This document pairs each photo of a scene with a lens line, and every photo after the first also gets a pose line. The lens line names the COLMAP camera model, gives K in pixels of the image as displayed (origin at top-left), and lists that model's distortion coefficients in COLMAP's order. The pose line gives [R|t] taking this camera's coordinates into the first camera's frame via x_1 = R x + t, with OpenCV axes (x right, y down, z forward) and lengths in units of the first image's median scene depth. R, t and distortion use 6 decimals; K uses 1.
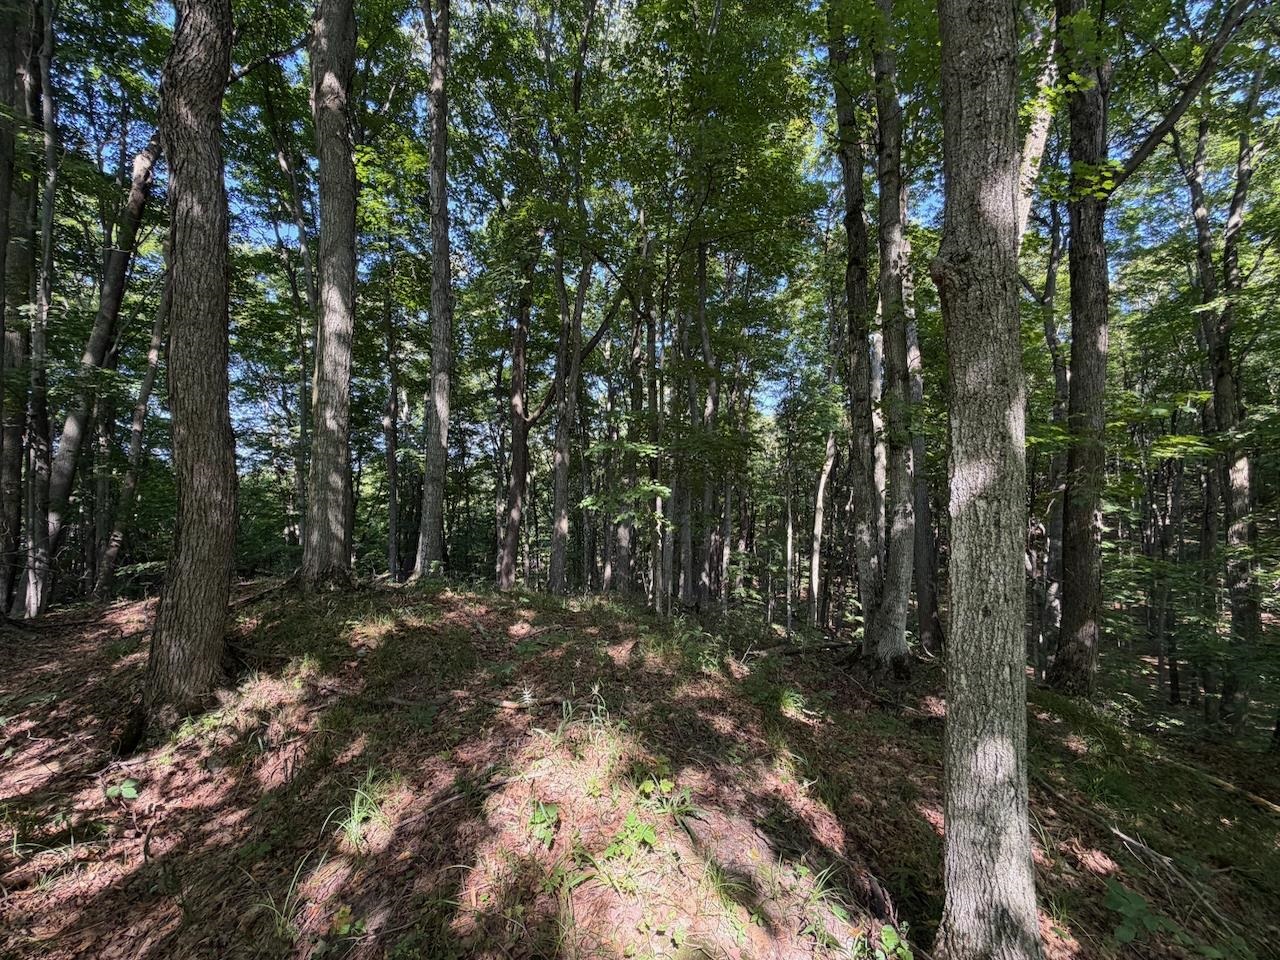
lens RADIAL K [[509.8, 0, 636.6], [0, 509.8, 480.3], [0, 0, 1]] dist [-0.000342, 0.000567]
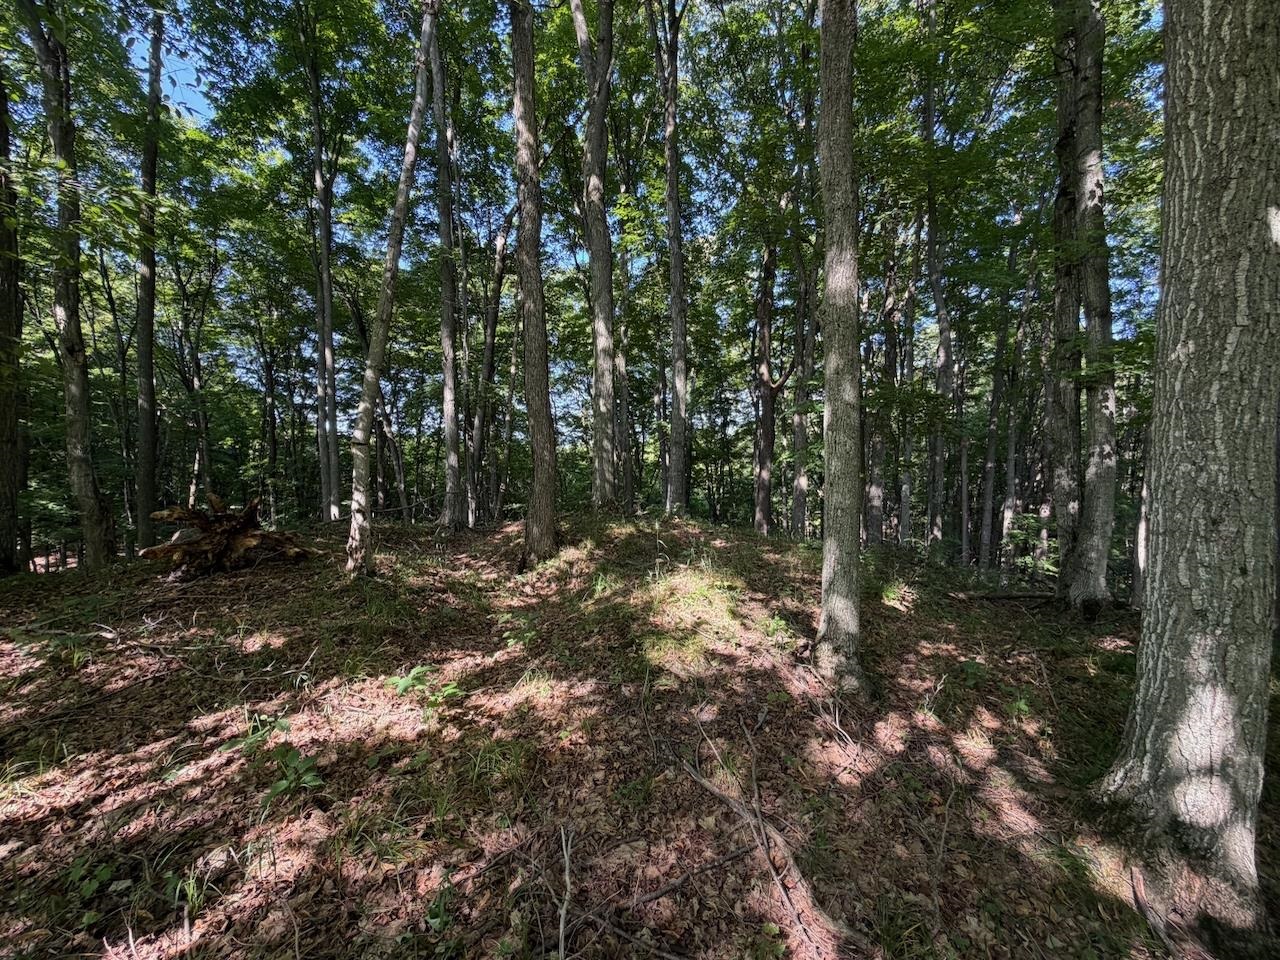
lens RADIAL K [[509.8, 0, 633.6], [0, 509.8, 477.9], [0, 0, 1]] dist [-0.000342, 0.000567]
pose [[0.863106, -0.006956, -0.504975, 0.244941], [0.038723, 0.997873, 0.052441, 0.021234], [0.503536, -0.064816, 0.861540, -0.285246]]
